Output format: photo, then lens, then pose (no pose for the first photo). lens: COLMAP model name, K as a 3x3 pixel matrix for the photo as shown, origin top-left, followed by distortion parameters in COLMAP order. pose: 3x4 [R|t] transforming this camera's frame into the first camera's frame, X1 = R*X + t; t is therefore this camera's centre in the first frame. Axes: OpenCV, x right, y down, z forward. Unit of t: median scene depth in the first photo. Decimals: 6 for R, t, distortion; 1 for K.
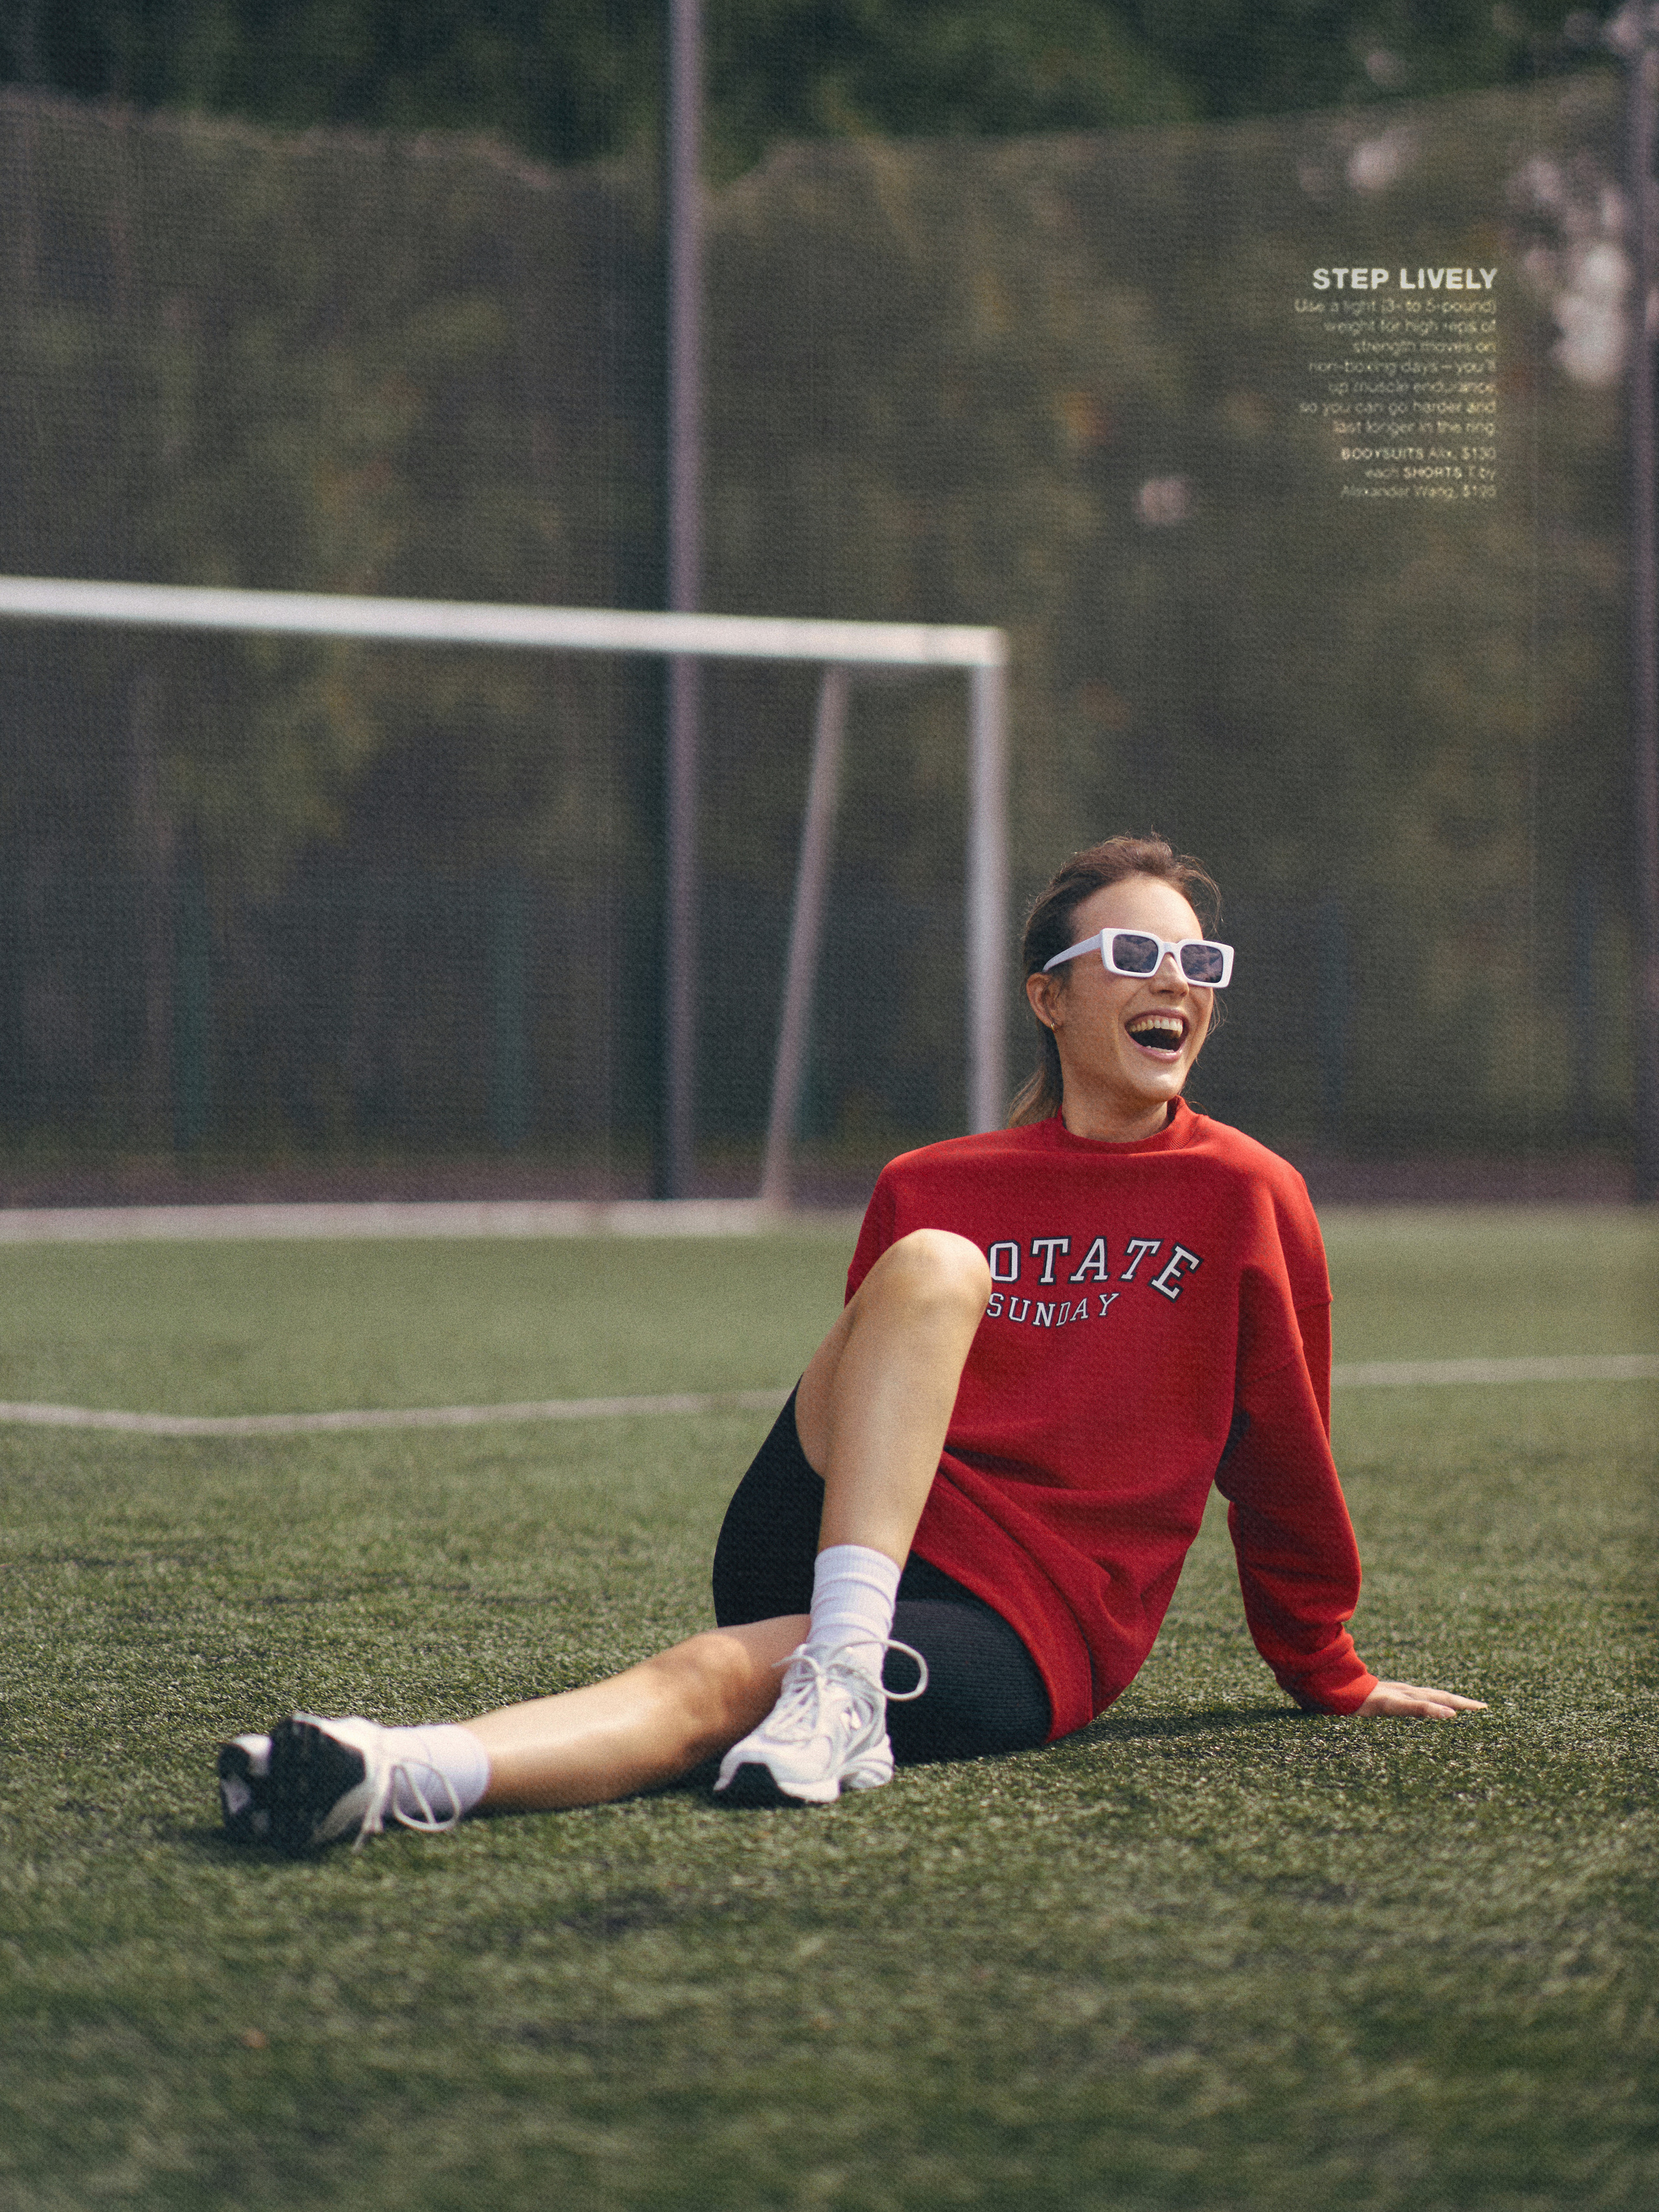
lens RADIAL K [[5297.8, 0, 829.3], [0, 5297.8, 1104.6], [0, 0, 1]] dist [0.239621, 0.000000]
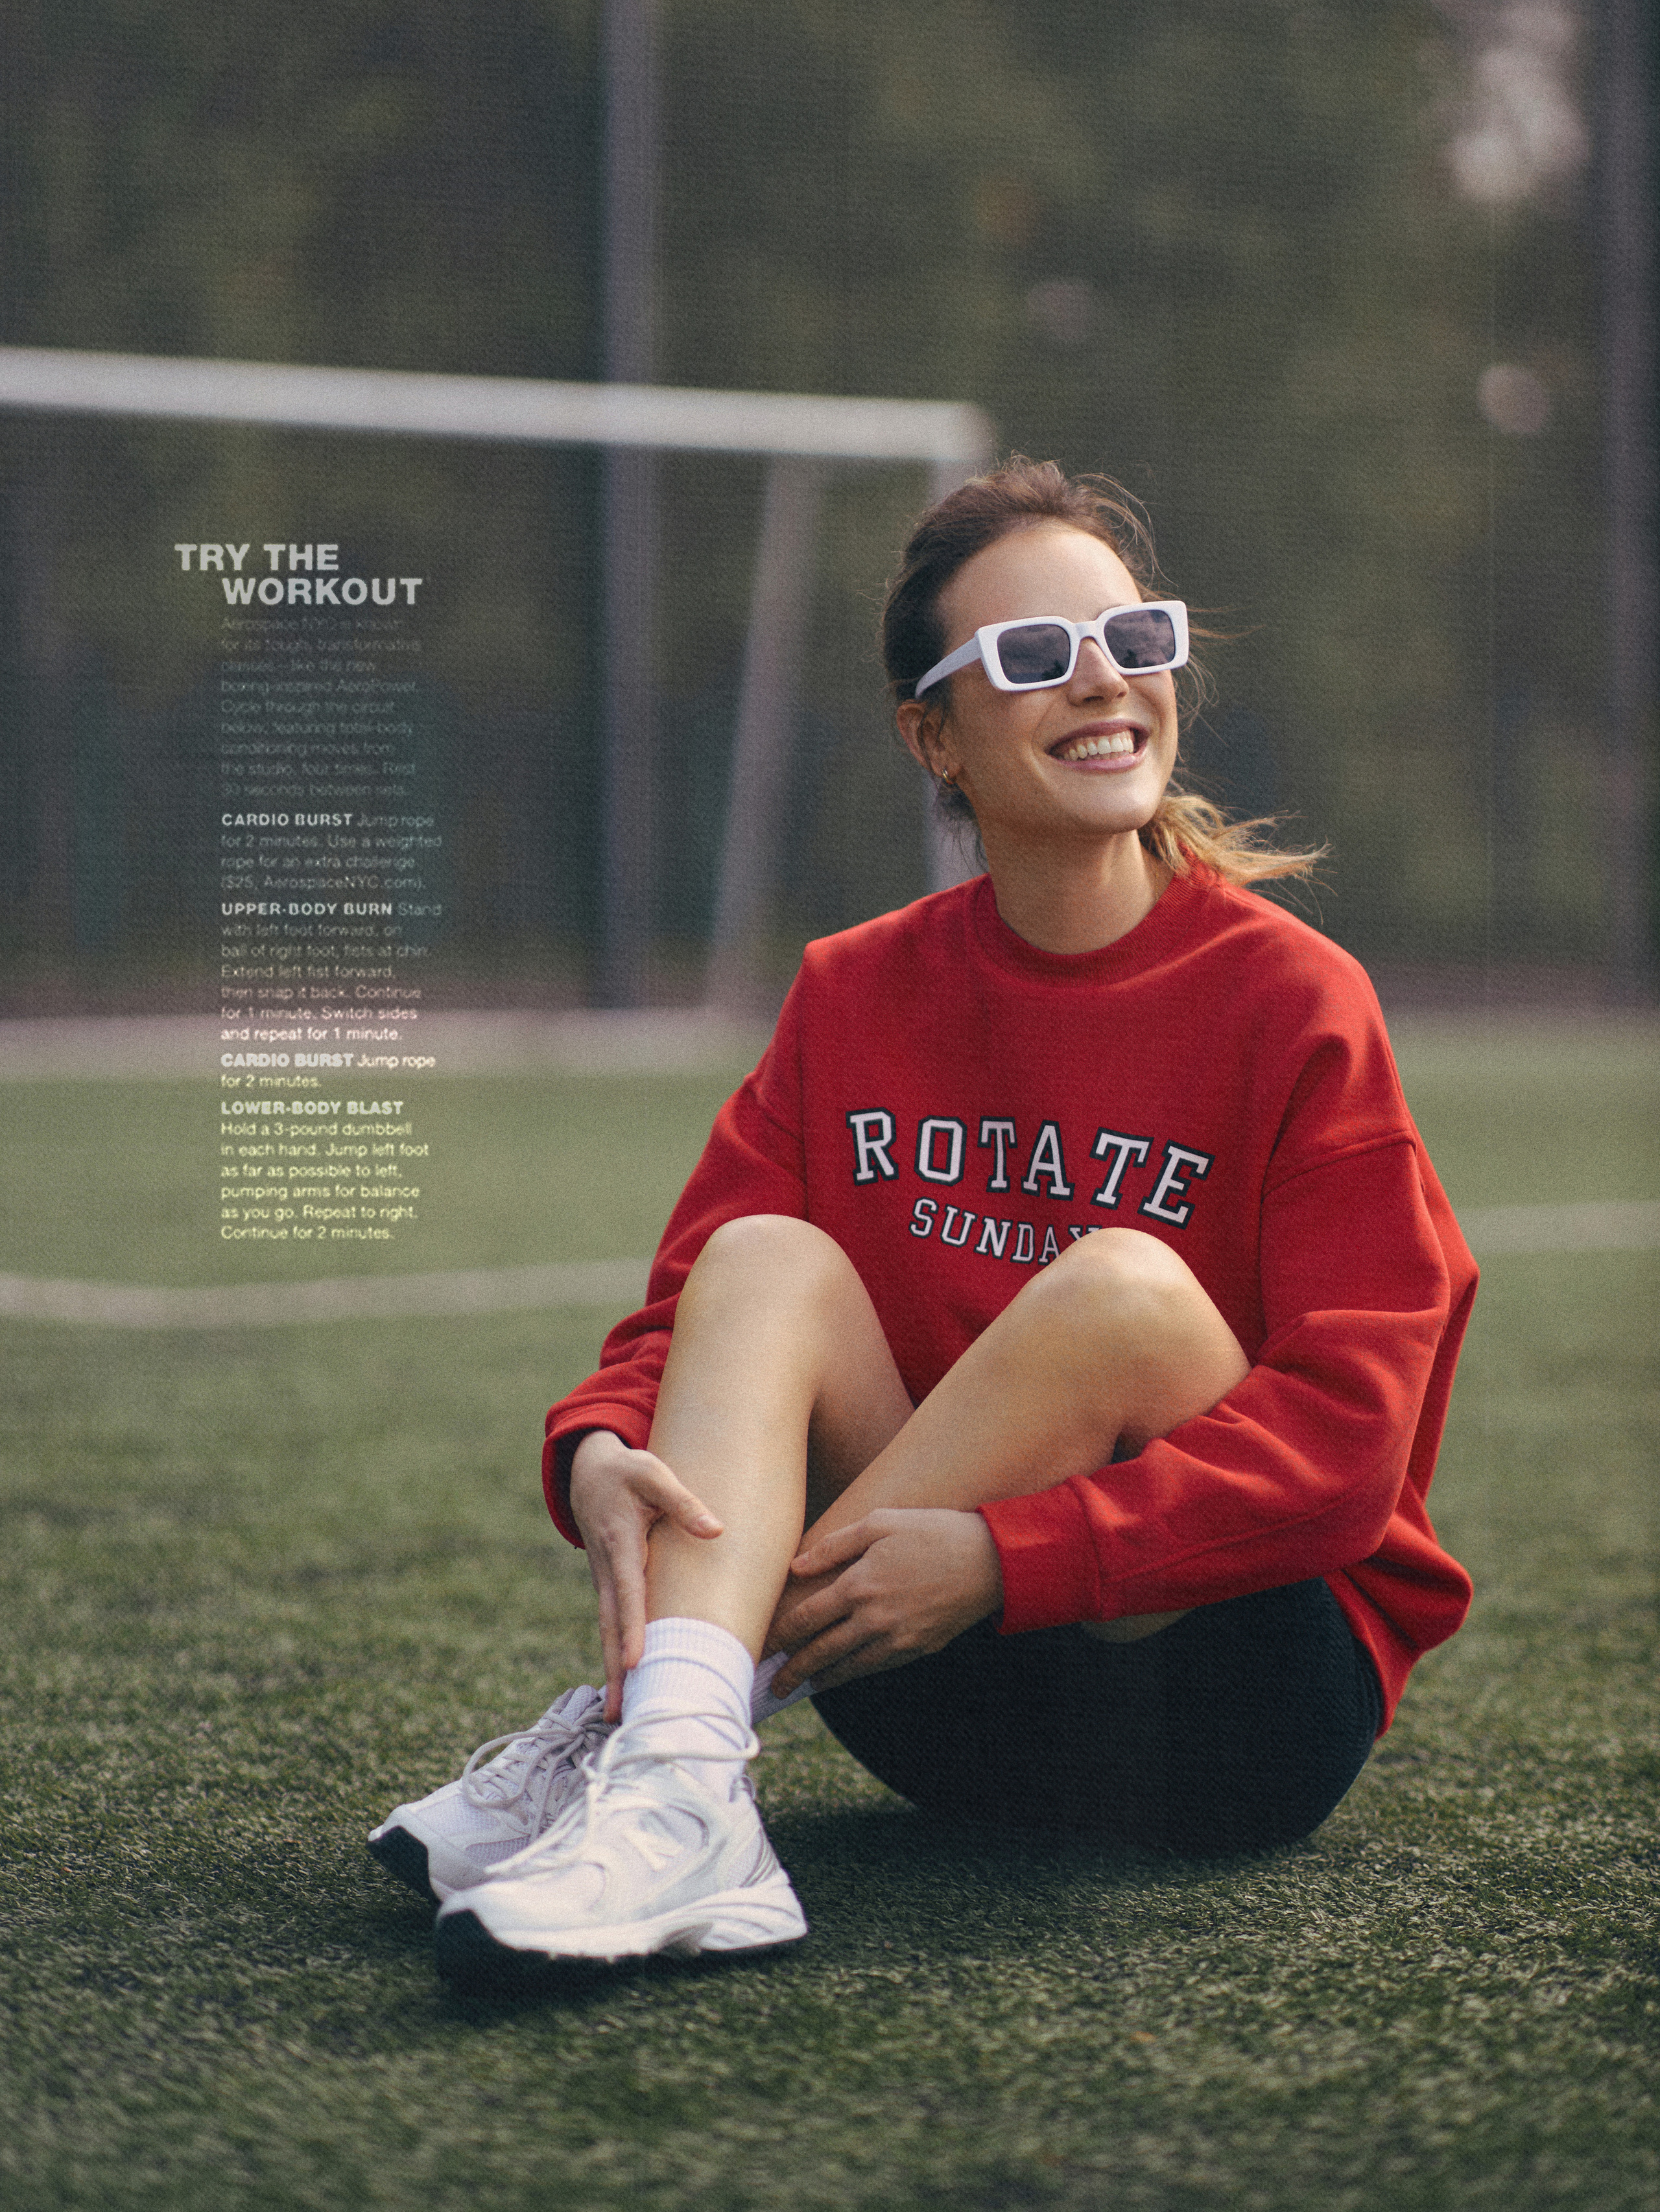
lens RADIAL K [[5298.6, 0, 831.1], [0, 5298.6, 1107.0], [0, 0, 1]] dist [0.239621, 0.000000]
pose [[0.999796, -0.004223, 0.019758, -0.047346], [0.003525, 0.999373, 0.035238, -0.001390], [-0.019895, -0.035161, 0.999184, 0.252133]]
